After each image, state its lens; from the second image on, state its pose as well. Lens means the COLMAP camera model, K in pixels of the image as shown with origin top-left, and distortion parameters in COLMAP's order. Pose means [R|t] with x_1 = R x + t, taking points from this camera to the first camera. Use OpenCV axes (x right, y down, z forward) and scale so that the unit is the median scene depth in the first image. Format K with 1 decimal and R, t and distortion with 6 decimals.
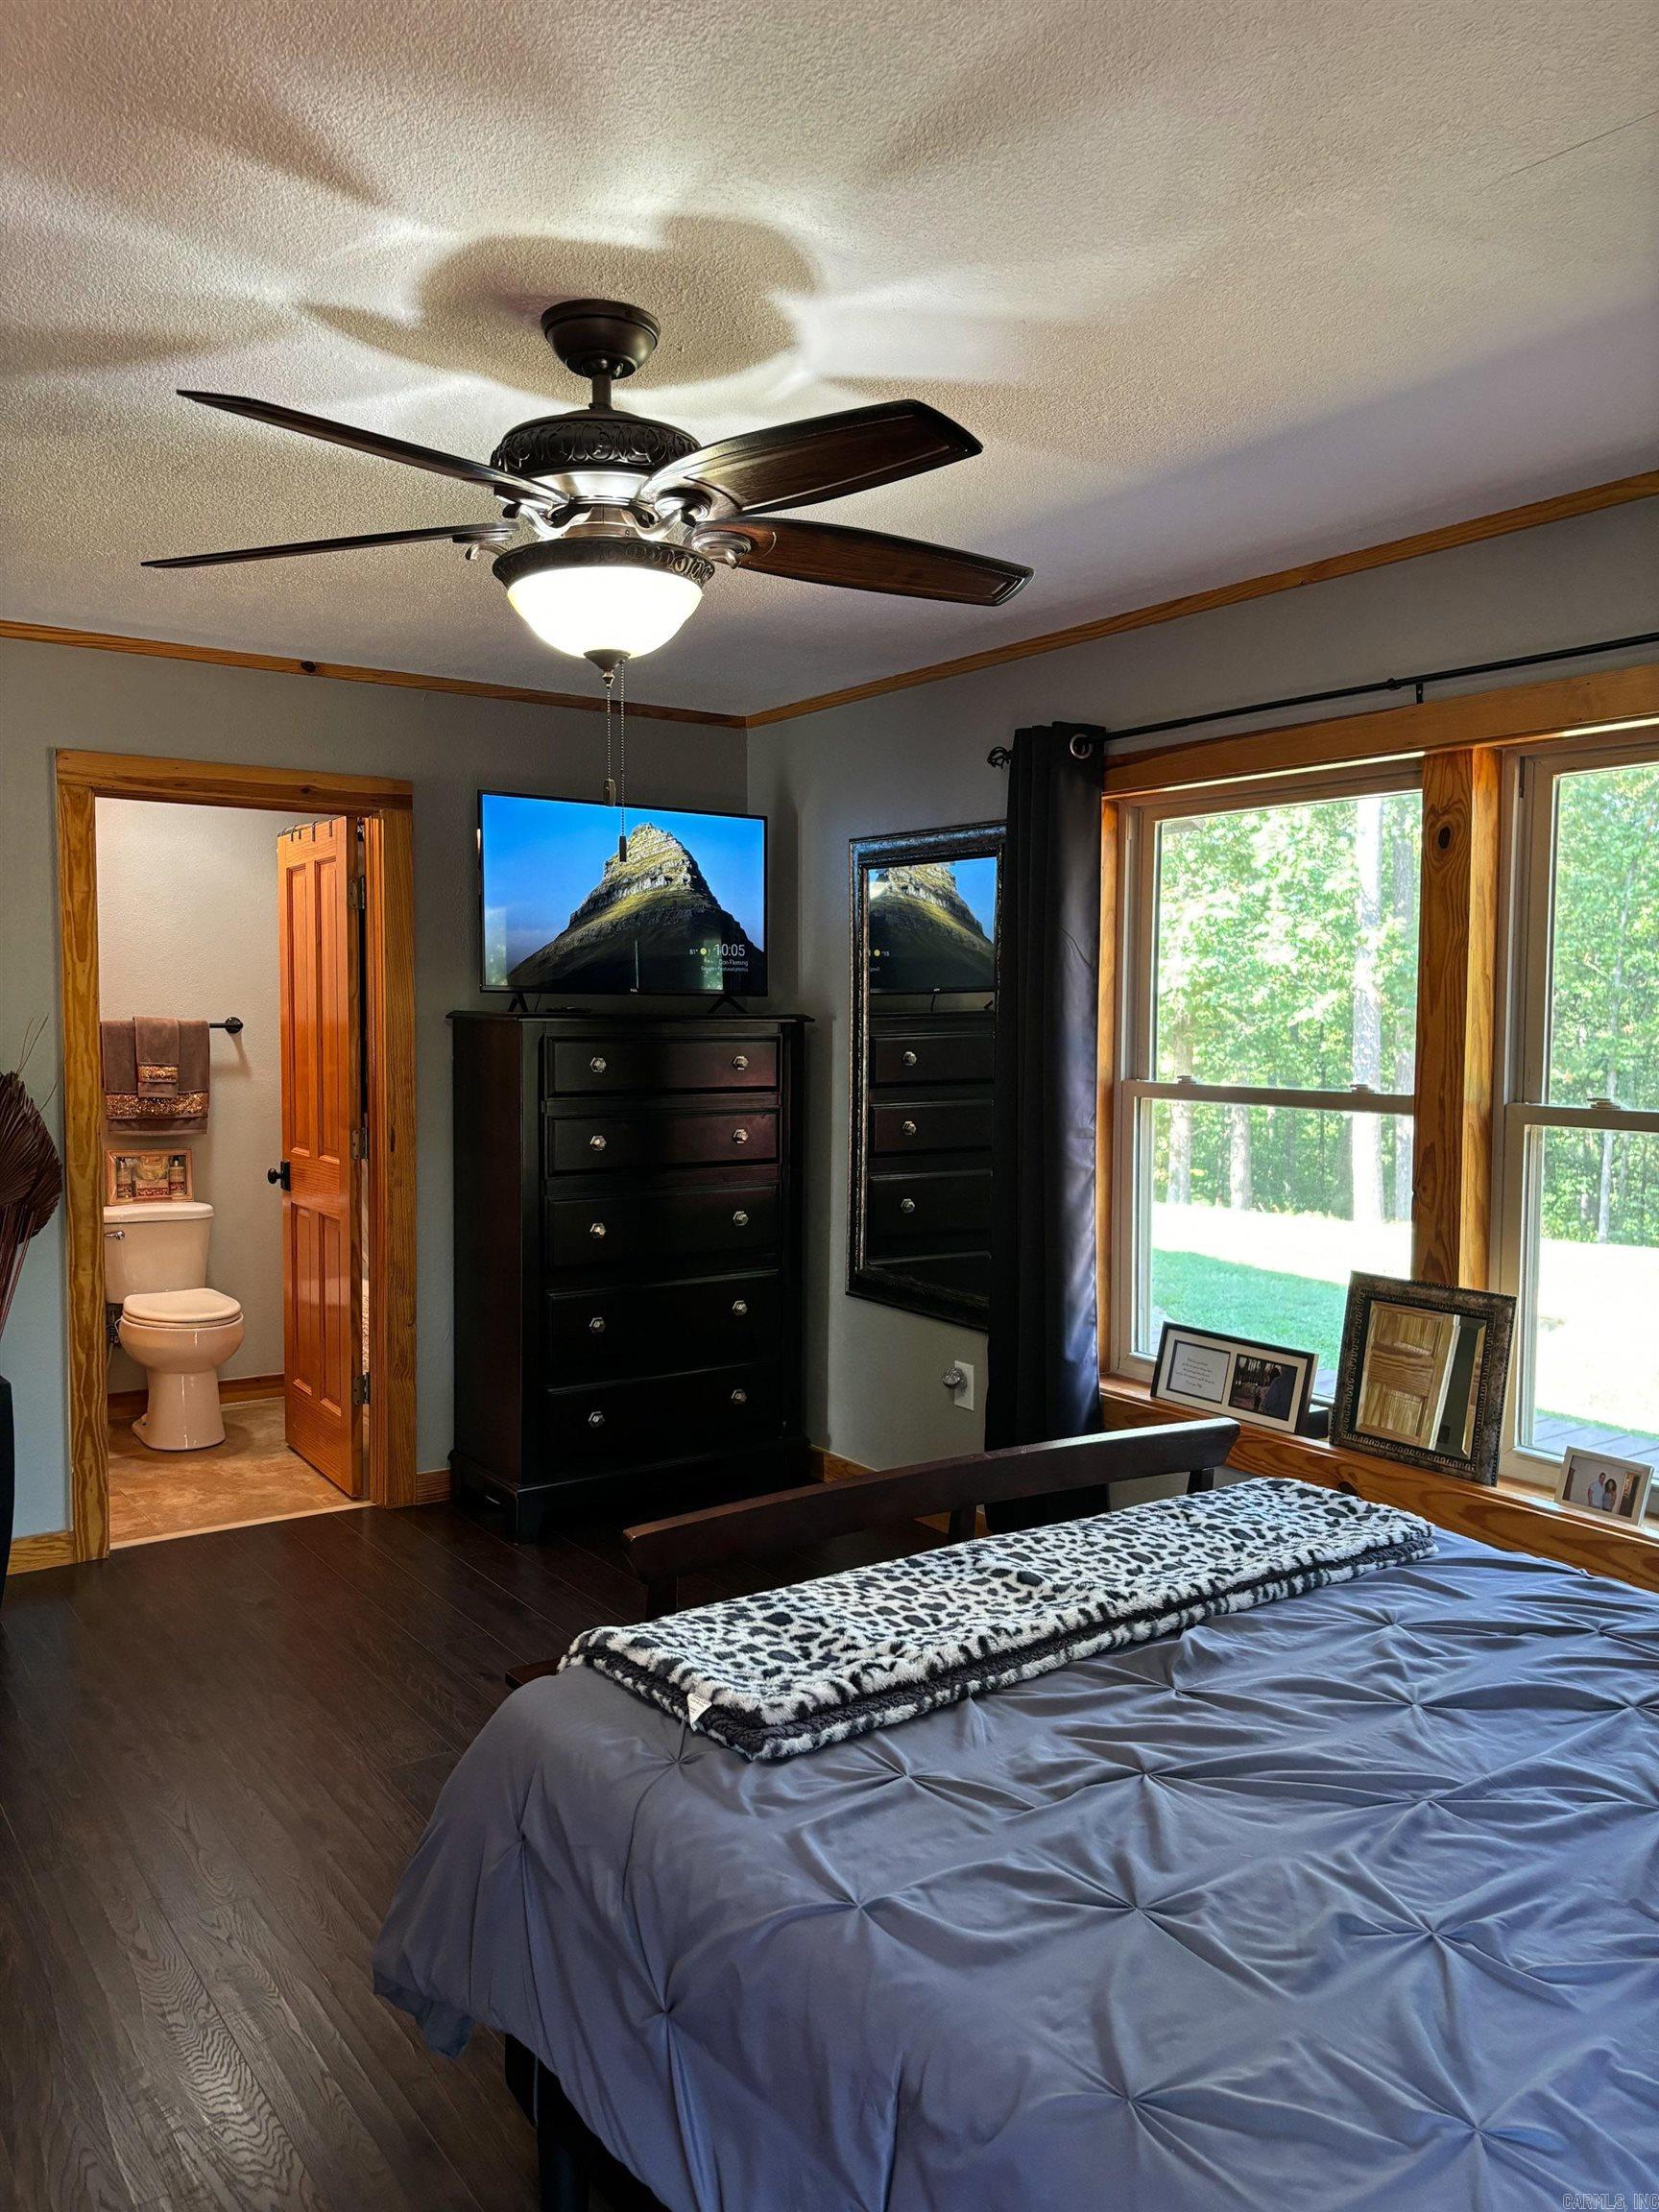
lens RADIAL K [[1668.3, 0, 823.6], [0, 1668.3, 1107.8], [0, 0, 1]] dist [0.051278, -0.054064]
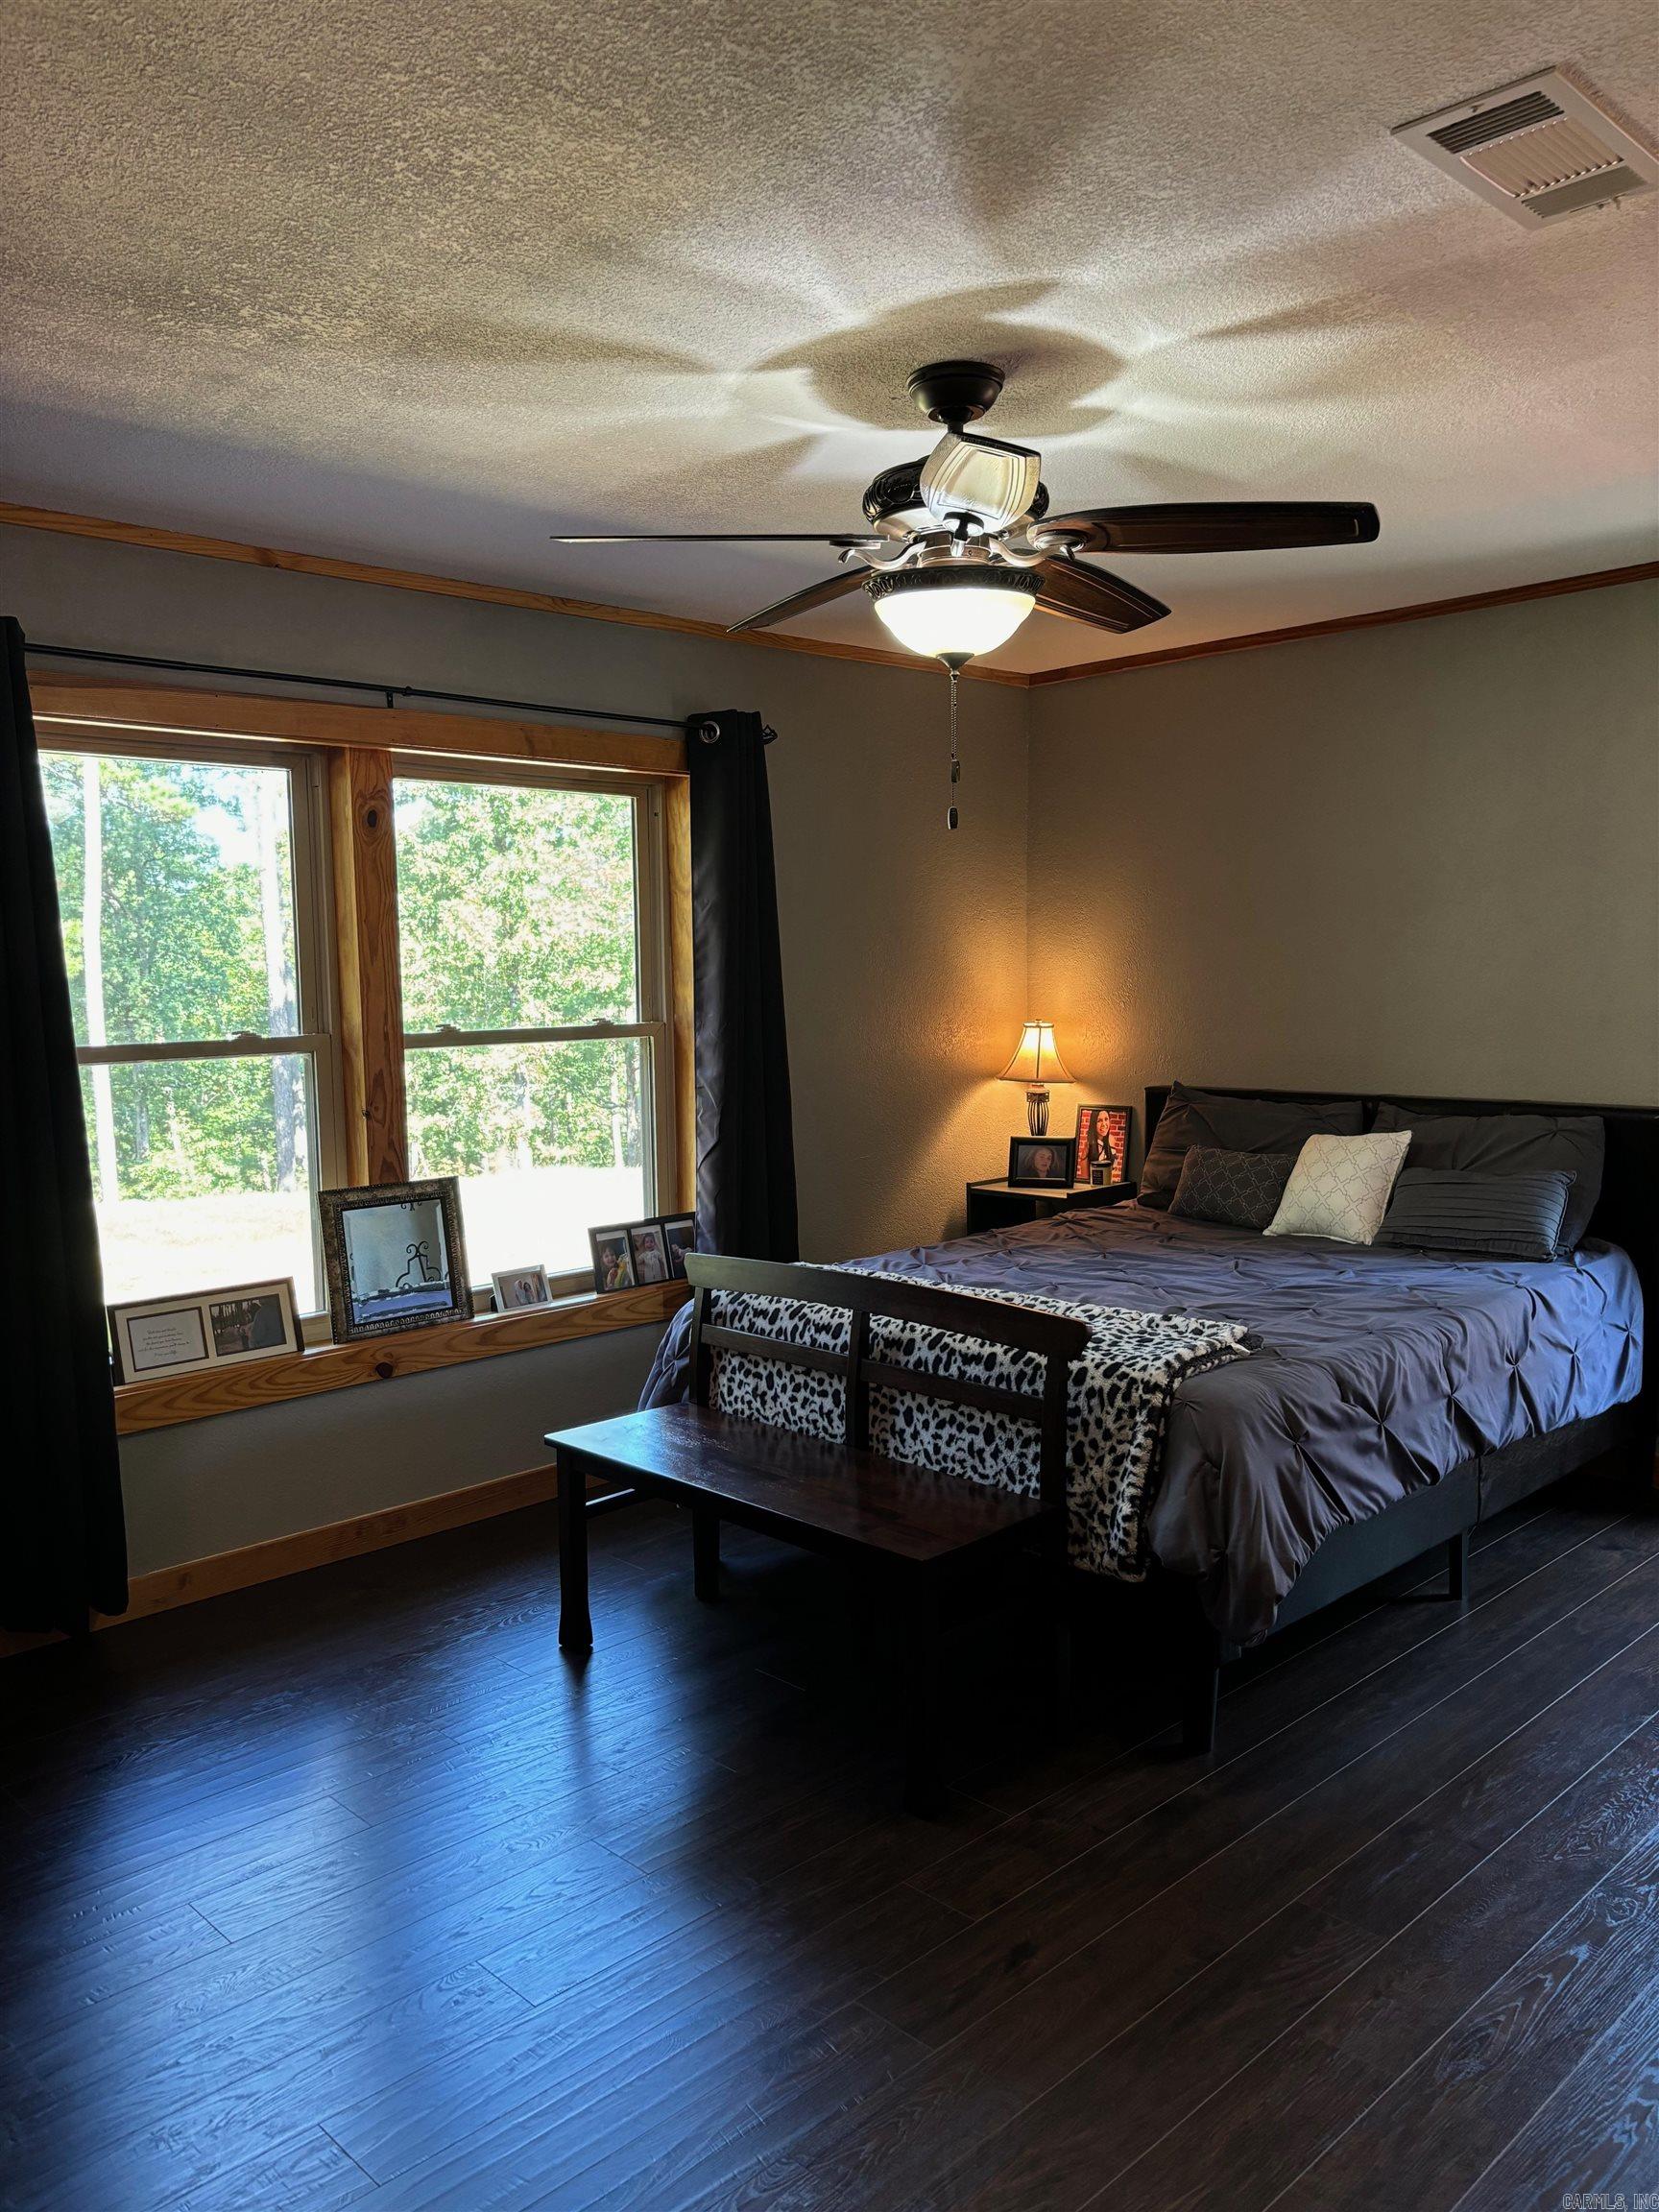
lens RADIAL K [[1668.3, 0, 824.9], [0, 1668.3, 1104.5], [0, 0, 1]] dist [0.051278, -0.054064]
pose [[-0.164625, -0.084574, 0.982724, -0.926228], [0.072167, 0.992614, 0.097514, -0.051456], [-0.983713, 0.086973, -0.157305, 0.914637]]
